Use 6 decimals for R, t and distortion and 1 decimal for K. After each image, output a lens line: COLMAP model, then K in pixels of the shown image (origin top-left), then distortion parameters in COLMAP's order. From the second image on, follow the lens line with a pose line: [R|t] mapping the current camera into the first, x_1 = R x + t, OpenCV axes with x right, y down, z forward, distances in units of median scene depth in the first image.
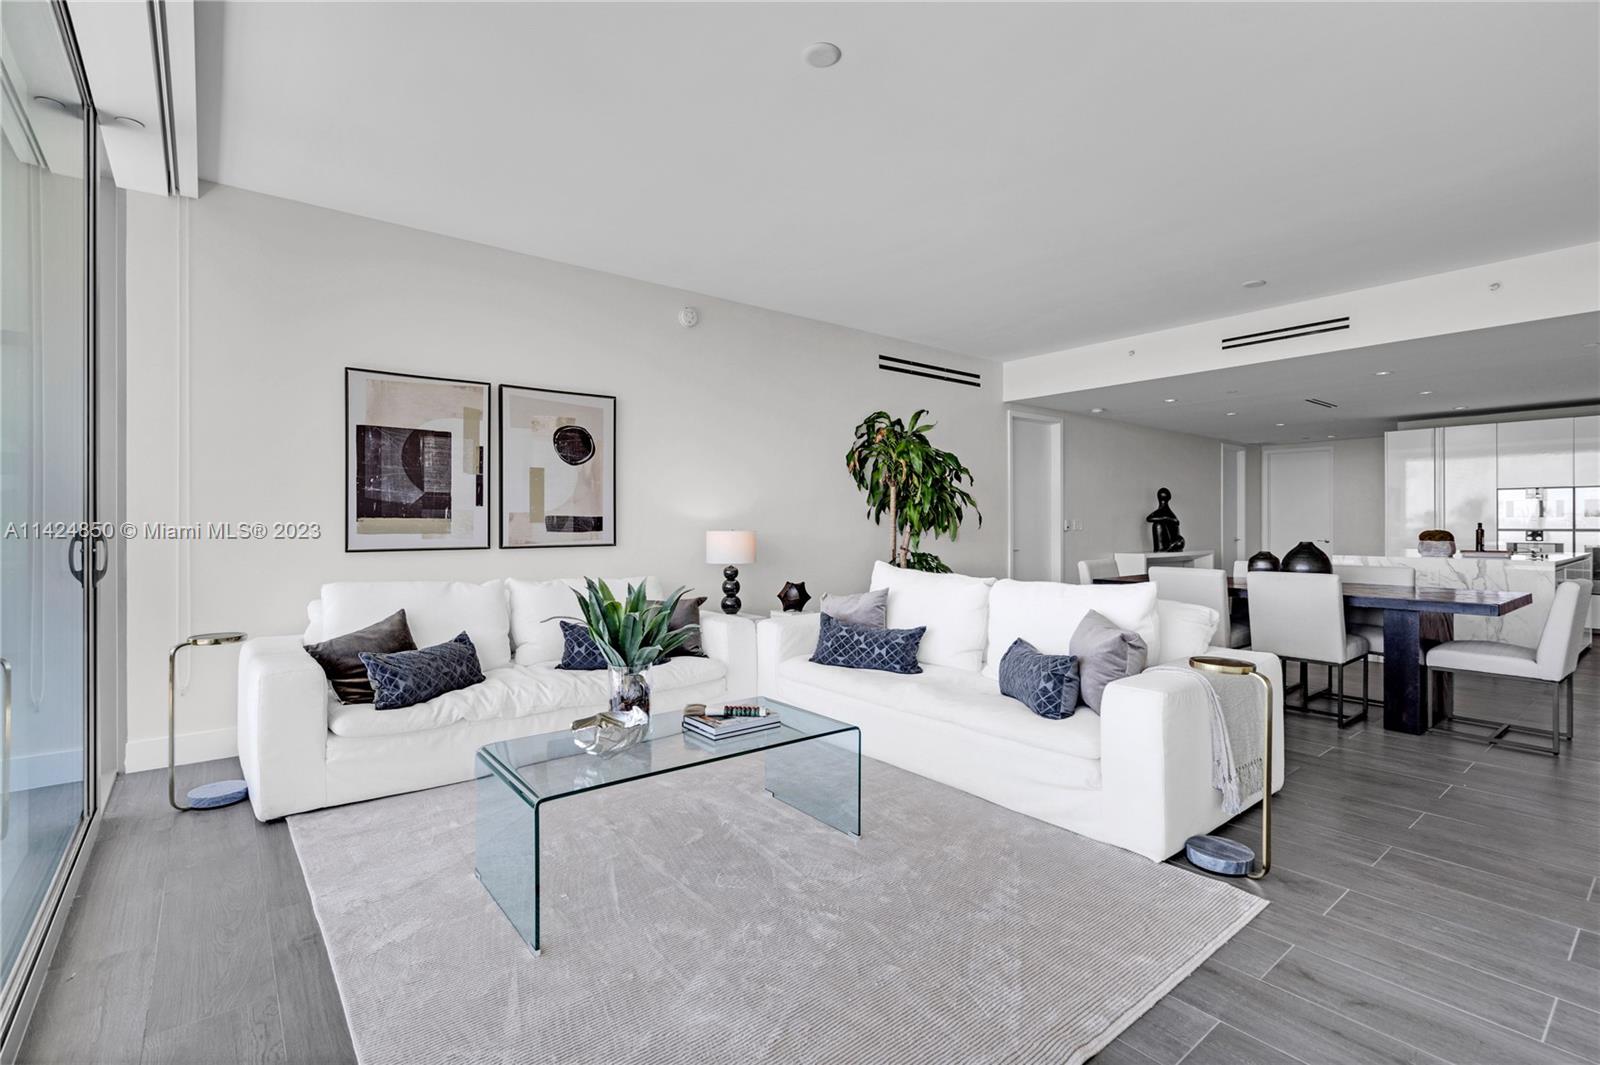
lens RADIAL K [[739.7, 0, 796.0], [0, 739.7, 523.0], [0, 0, 1]] dist [0.000060, -0.001387]
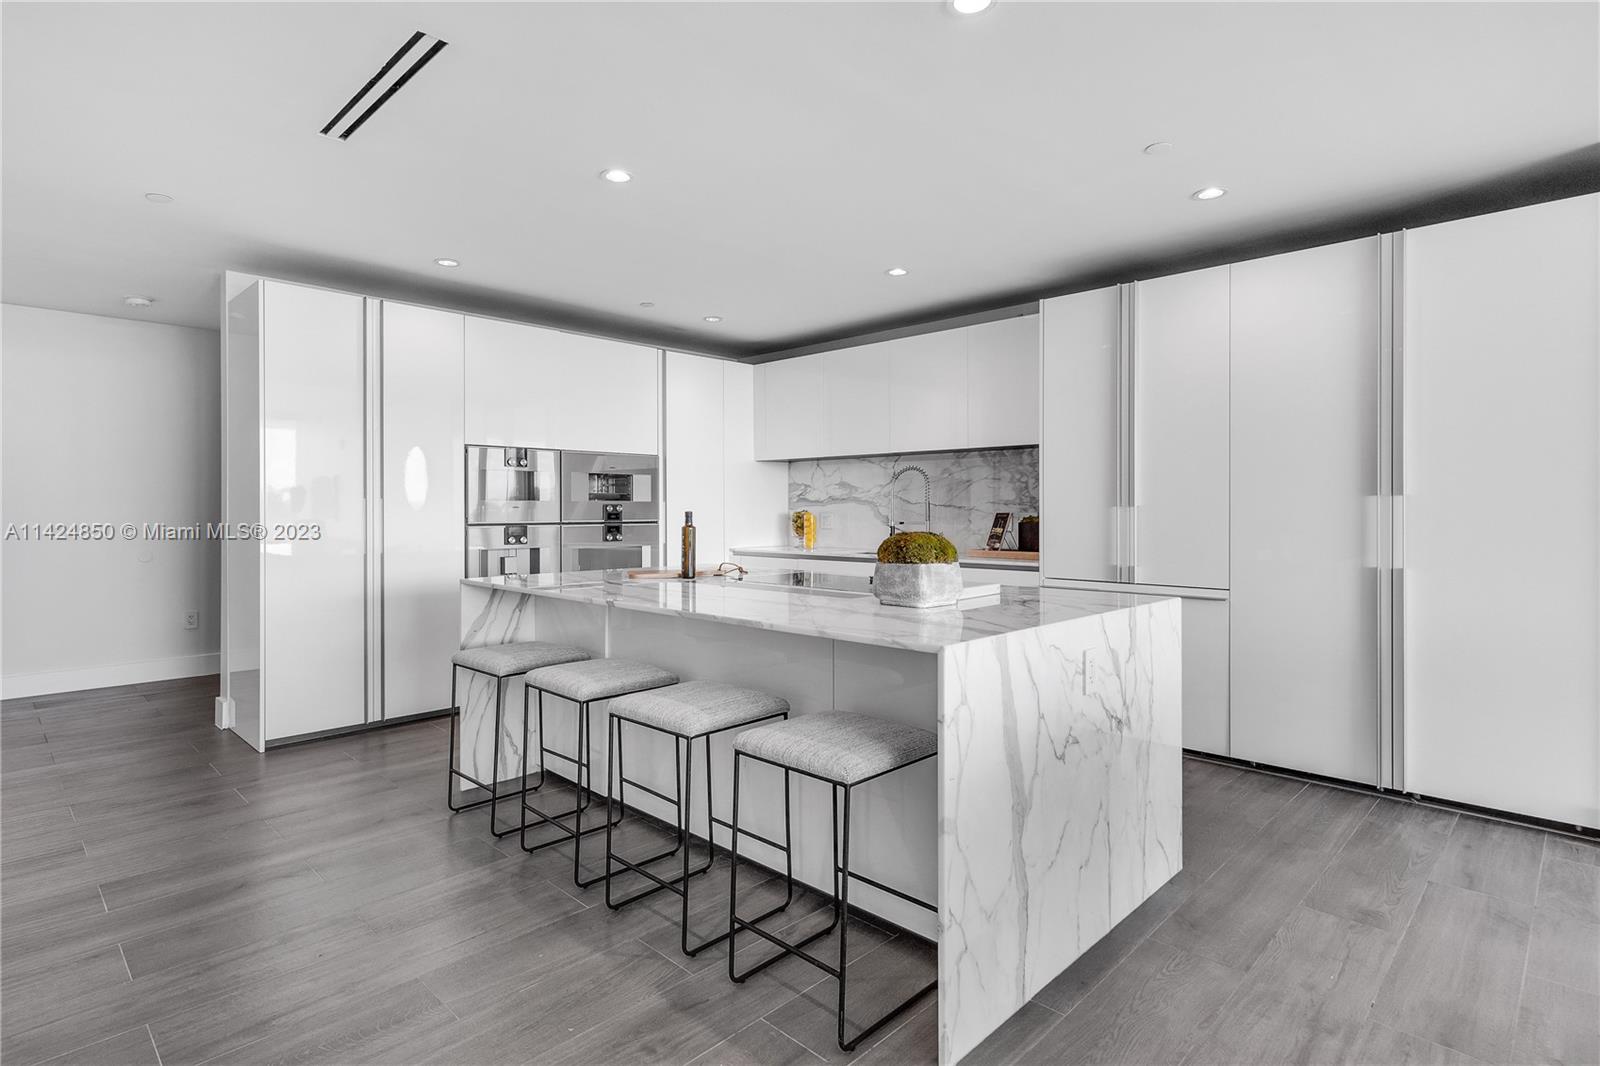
lens RADIAL K [[801.3, 0, 783.4], [0, 801.3, 503.9], [0, 0, 1]] dist [-0.008082, -0.004659]
pose [[-0.133884, 0.006789, 0.990974, 0.403302], [0.001403, 0.999977, -0.006661, -0.001207], [-0.990996, 0.000498, -0.133891, 0.911403]]
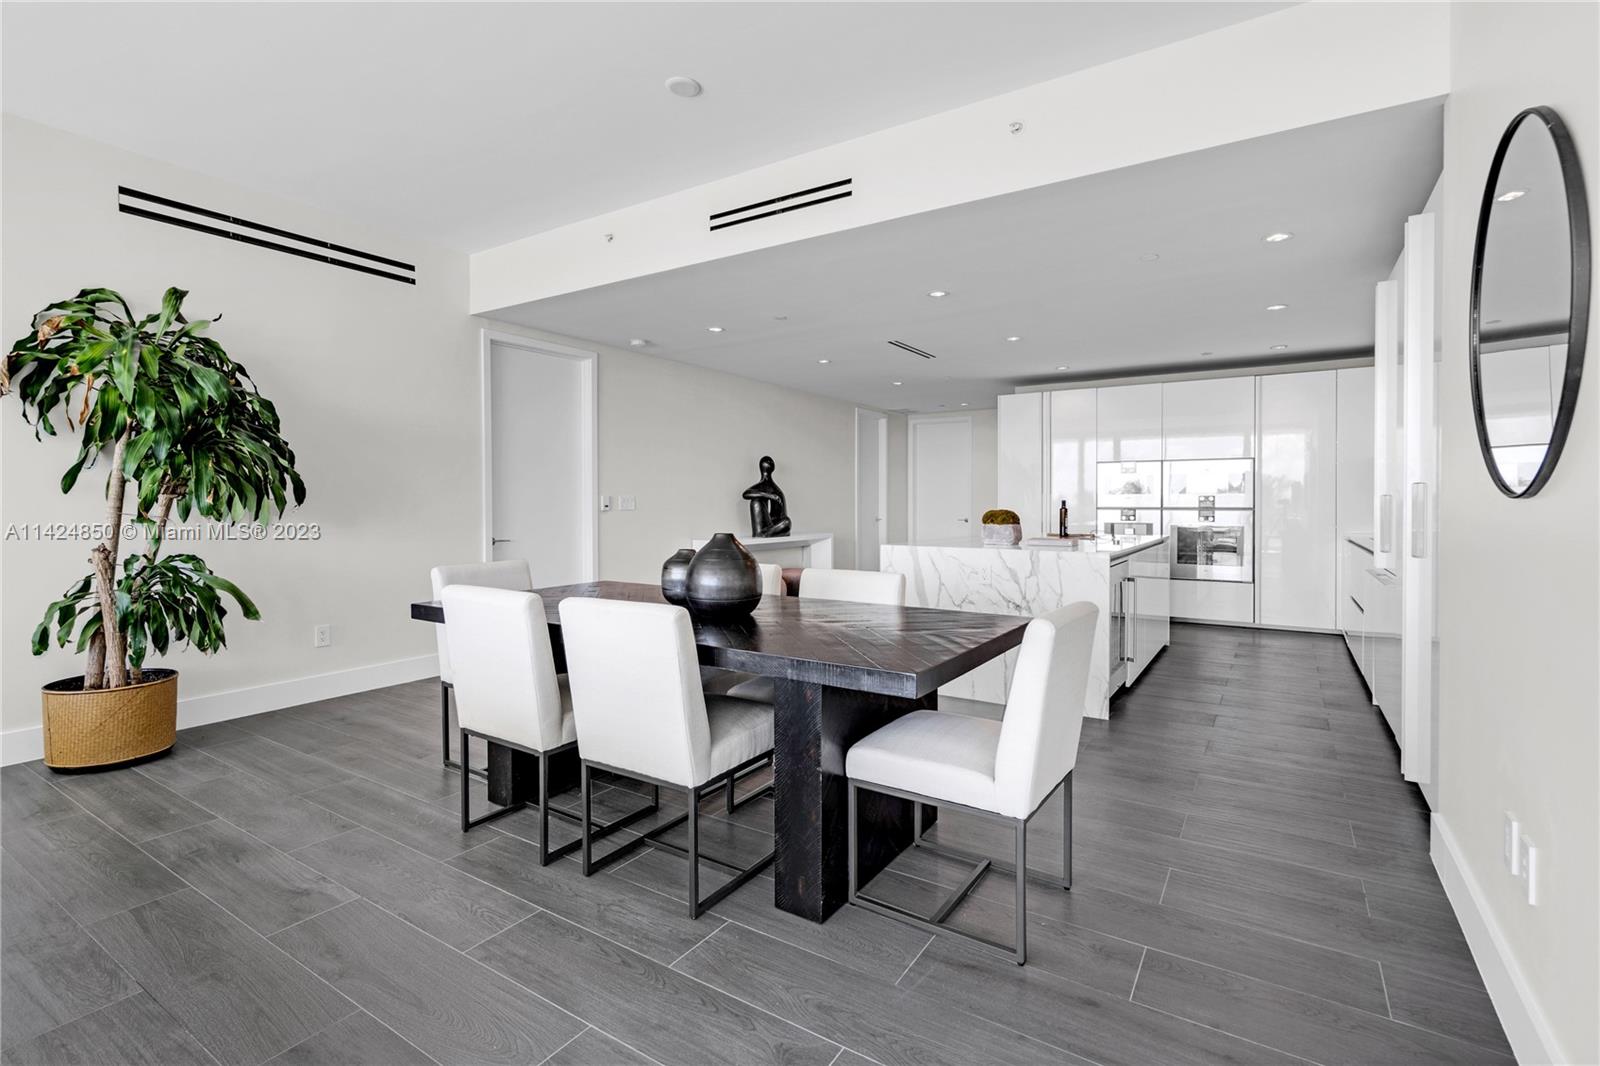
lens RADIAL K [[739.7, 0, 820.3], [0, 739.7, 501.5], [0, 0, 1]] dist [0.000060, -0.001387]
pose [[0.945489, 0.000359, 0.325655, 0.369978], [-0.000898, 0.999998, 0.001506, 0.000245], [-0.325654, -0.001716, 0.945488, 0.289218]]
